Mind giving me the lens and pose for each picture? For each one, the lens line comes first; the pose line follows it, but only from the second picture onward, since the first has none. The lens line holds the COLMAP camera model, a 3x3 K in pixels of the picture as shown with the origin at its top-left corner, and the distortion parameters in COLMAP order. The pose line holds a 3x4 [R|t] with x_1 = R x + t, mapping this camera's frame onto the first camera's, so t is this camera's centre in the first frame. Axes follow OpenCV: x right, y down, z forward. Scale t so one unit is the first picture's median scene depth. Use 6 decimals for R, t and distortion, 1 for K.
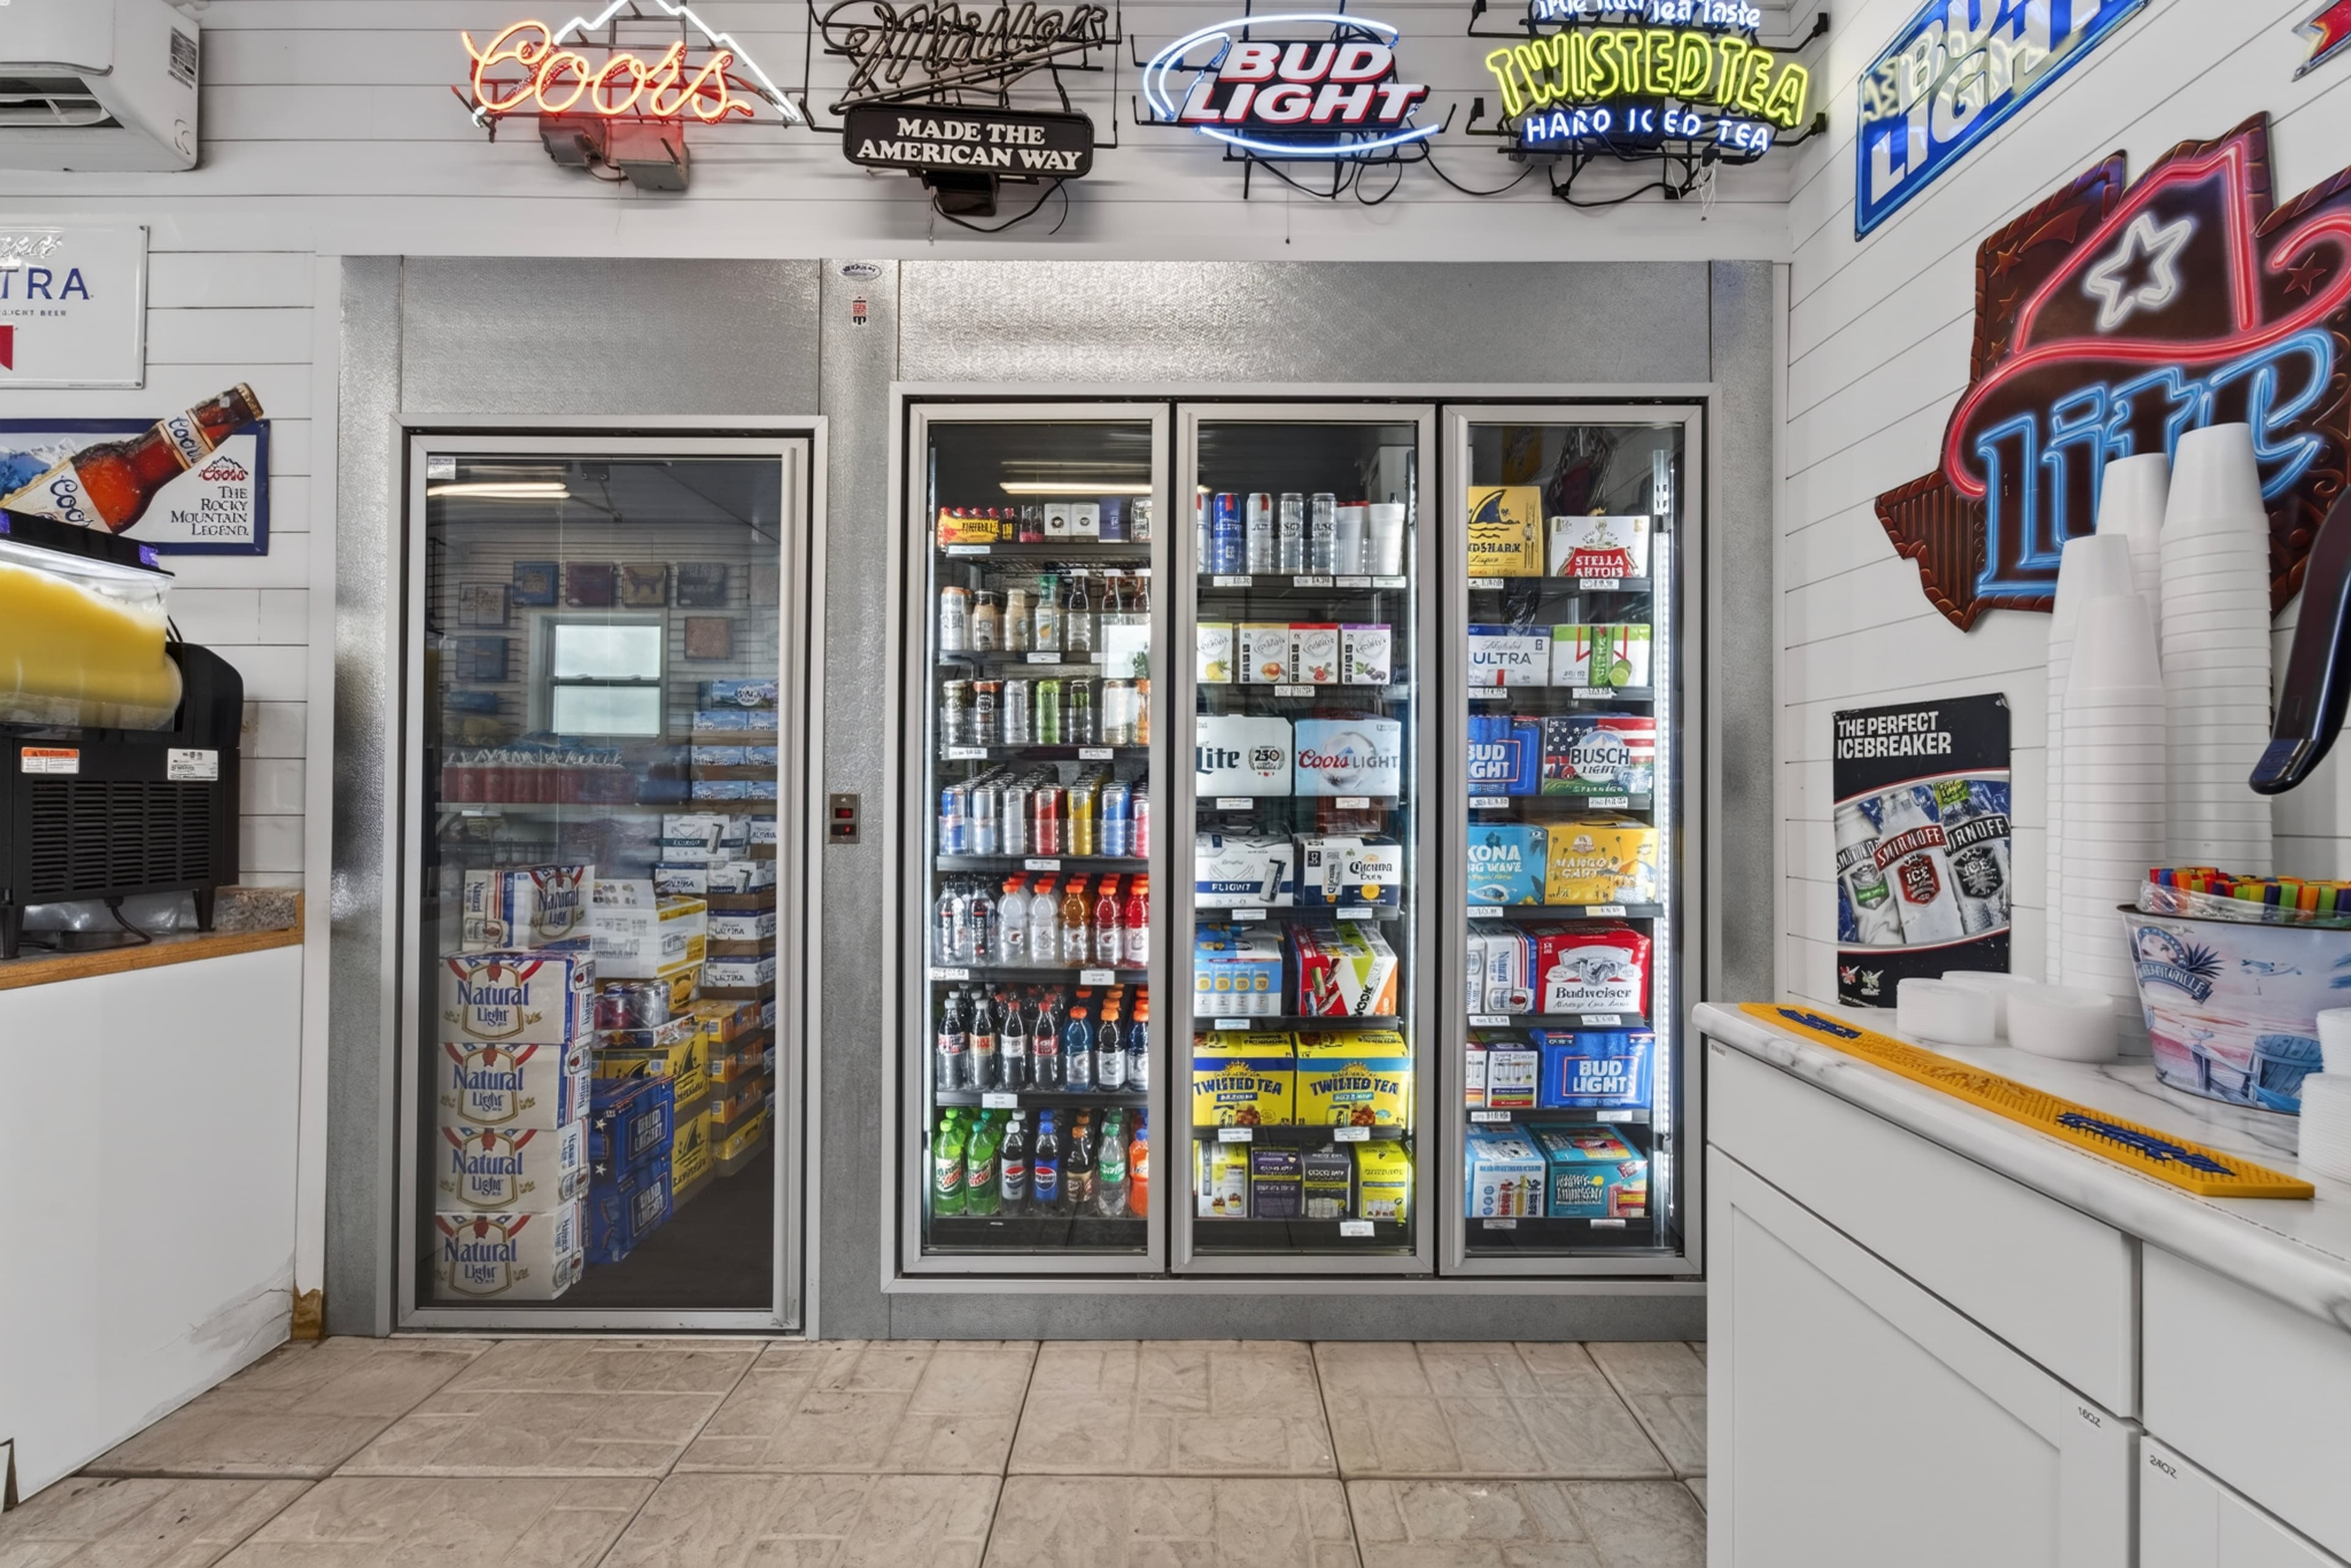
lens RADIAL K [[912.3, 0, 1182.5], [0, 912.3, 786.9], [0, 0, 1]] dist [-0.001903, -0.001094]
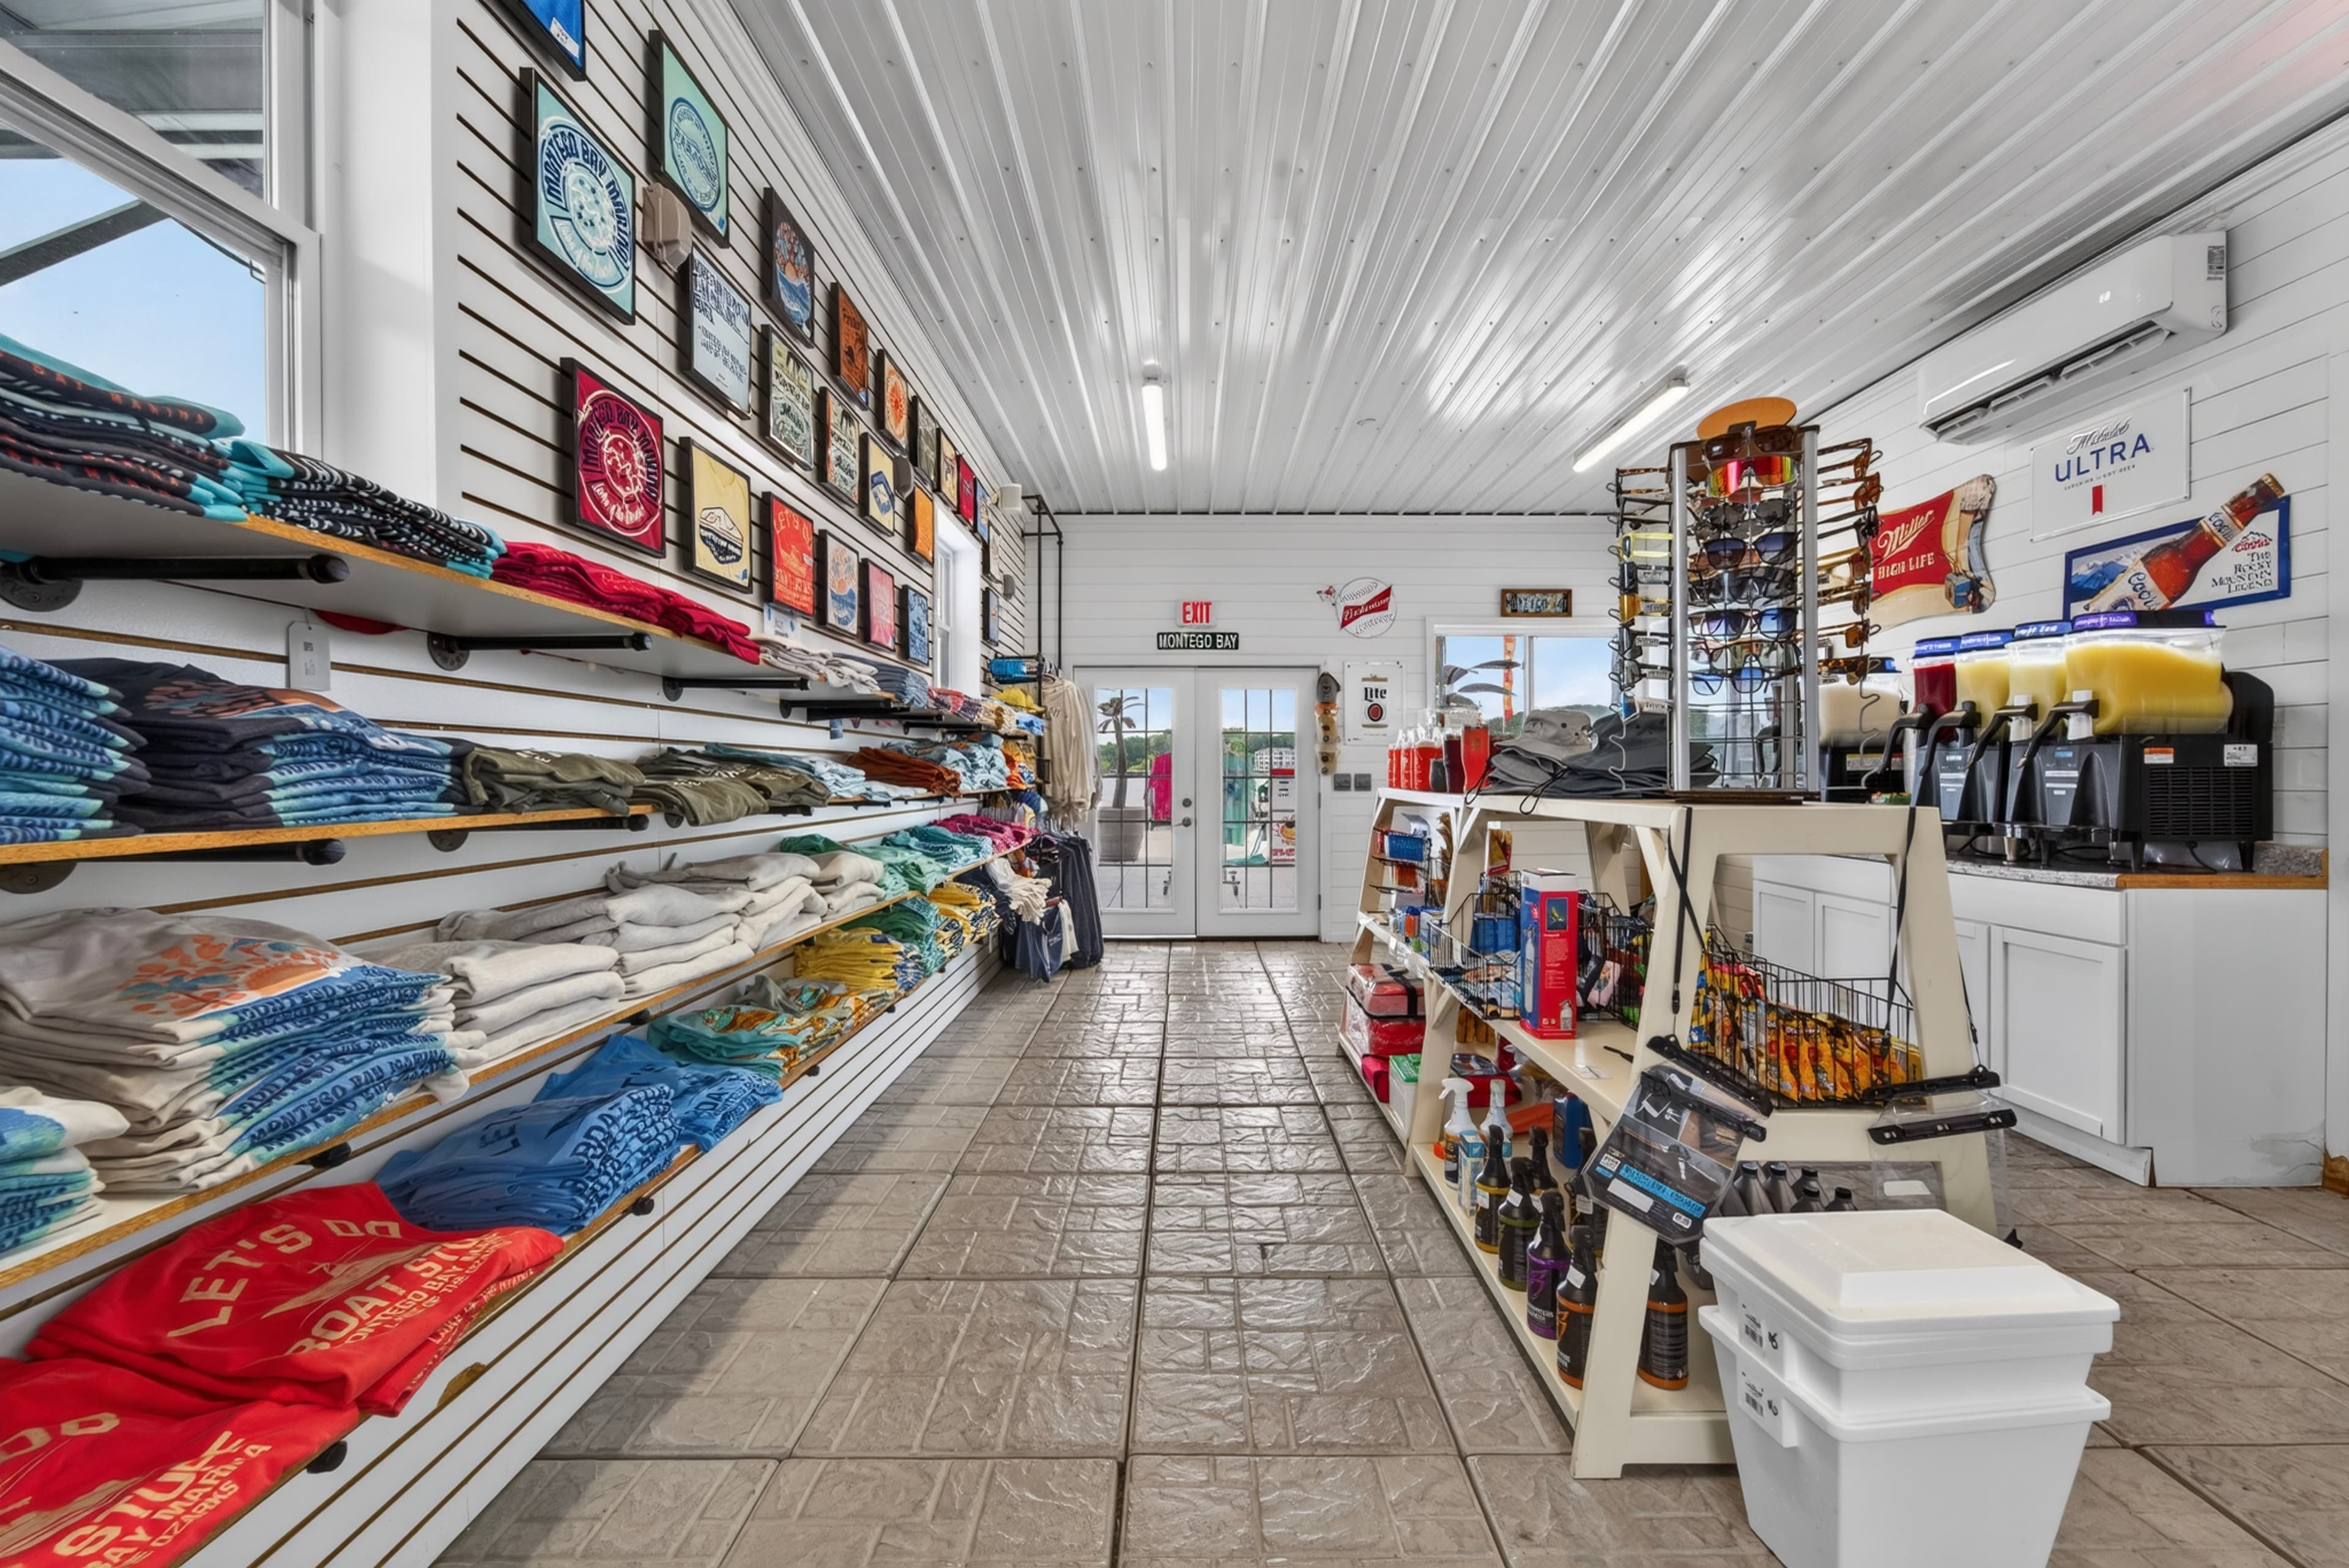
lens RADIAL K [[965.7, 0, 1181.1], [0, 965.7, 784.4], [0, 0, 1]] dist [0.001294, 0.000027]
pose [[-0.004391, -0.002156, -0.999988, 0.433096], [0.013824, 0.999902, -0.002217, 0.001960], [0.999895, -0.013833, -0.004360, -0.642851]]
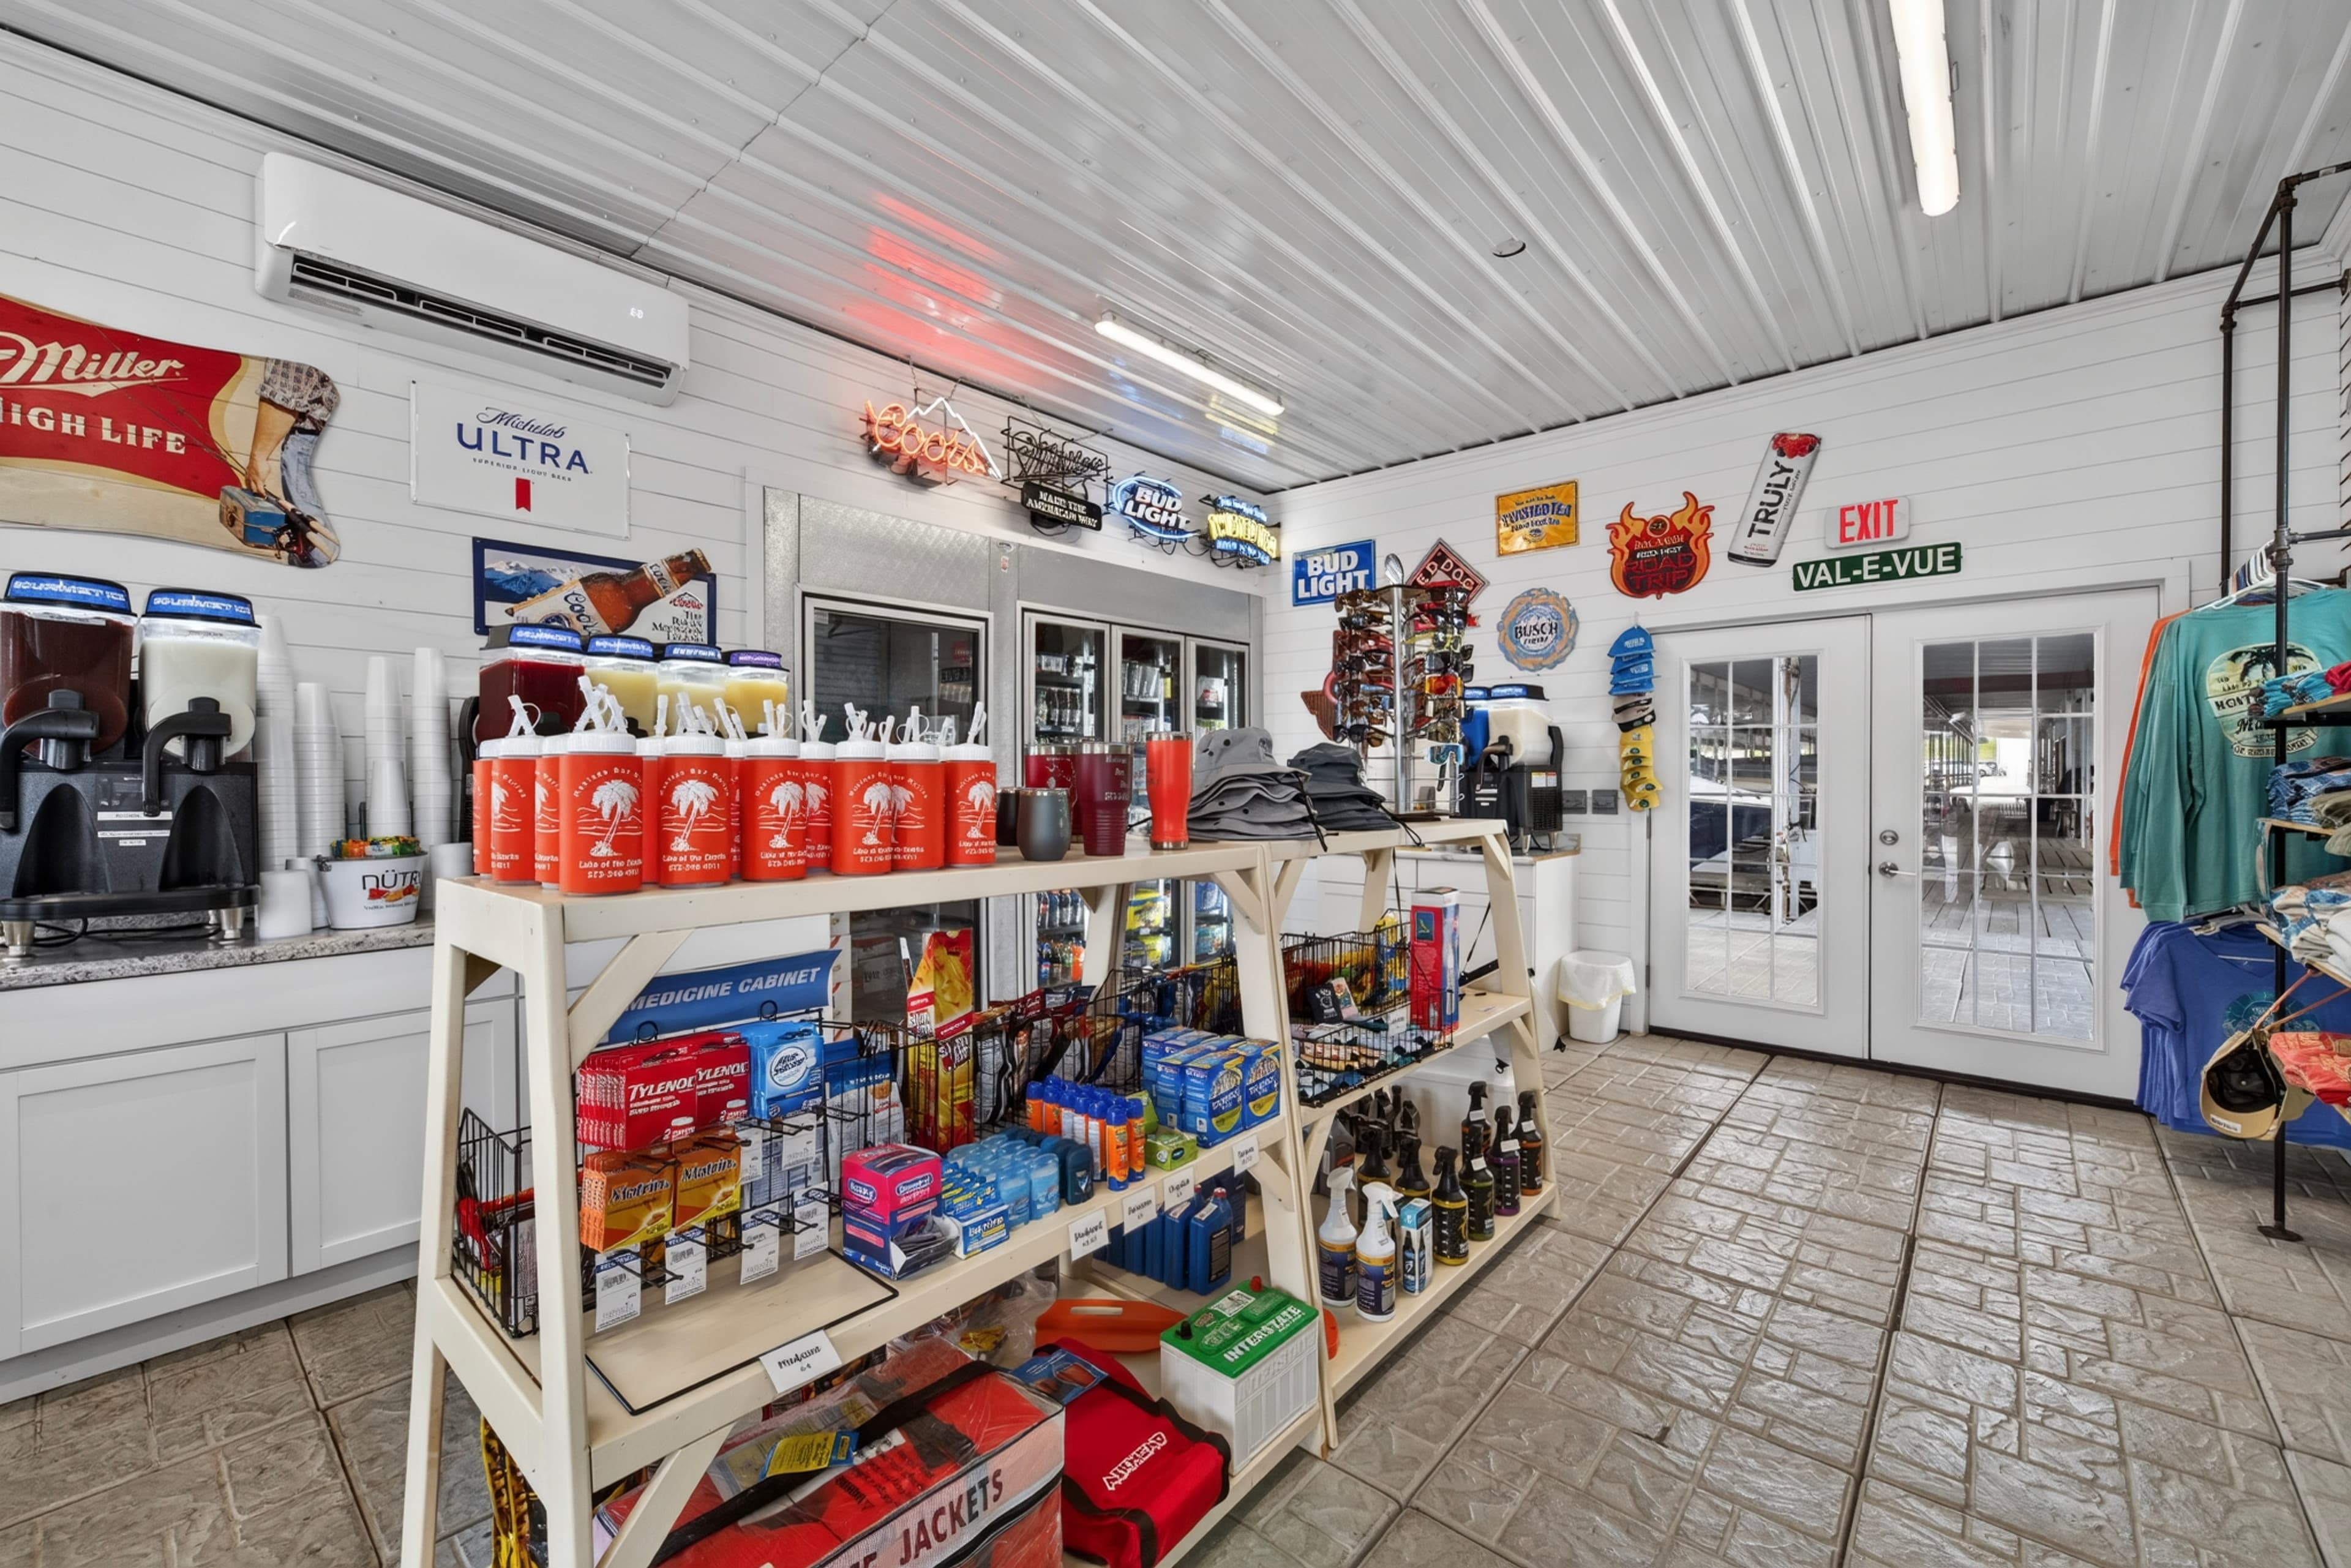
lens RADIAL K [[966.5, 0, 1188.8], [0, 966.5, 786.3], [0, 0, 1]] dist [0.001294, 0.000027]
pose [[0.655935, -0.018075, 0.754601, -1.809826], [0.005662, 0.999803, 0.019027, -0.049054], [-0.754796, -0.008208, 0.655908, -0.813298]]
